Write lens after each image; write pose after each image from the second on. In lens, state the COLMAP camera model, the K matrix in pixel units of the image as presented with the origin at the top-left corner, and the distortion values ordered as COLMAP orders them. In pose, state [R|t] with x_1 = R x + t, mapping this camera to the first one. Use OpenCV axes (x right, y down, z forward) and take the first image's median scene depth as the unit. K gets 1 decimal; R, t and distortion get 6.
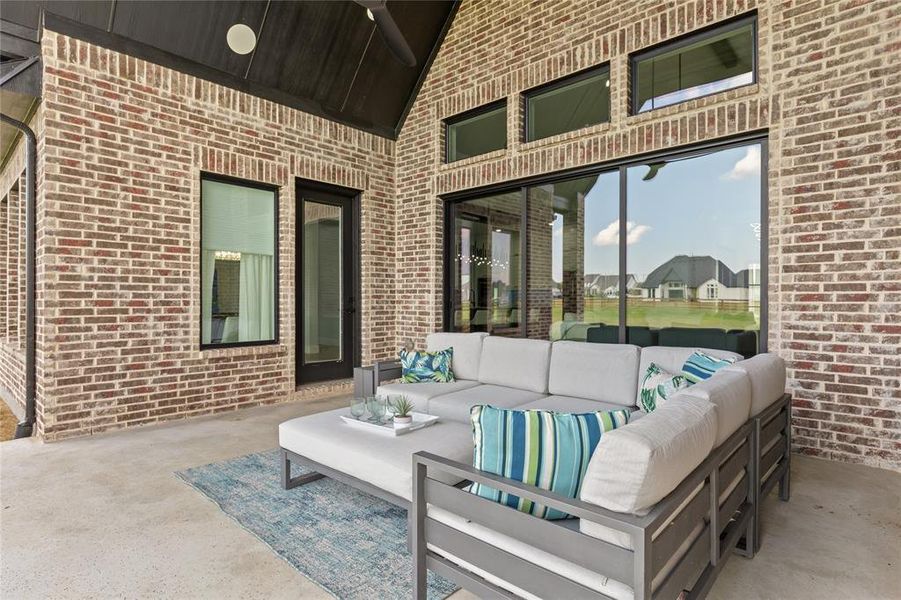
lens RADIAL K [[407.3, 0, 450.5], [0, 407.3, 300.0], [0, 0, 1]] dist [0.002532, -0.000006]
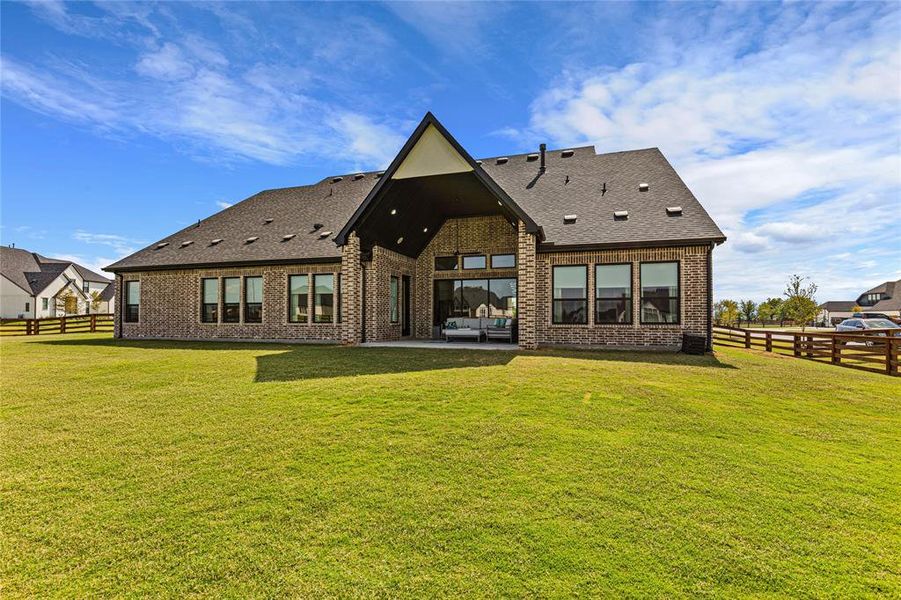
lens RADIAL K [[407.3, 0, 450.5], [0, 407.3, 300.0], [0, 0, 1]] dist [0.002532, -0.000006]
pose [[0.879598, 0.024166, 0.475104, -1.486866], [-0.001596, 0.998853, -0.047851, 0.069164], [-0.475715, 0.041332, 0.878628, -1.985897]]
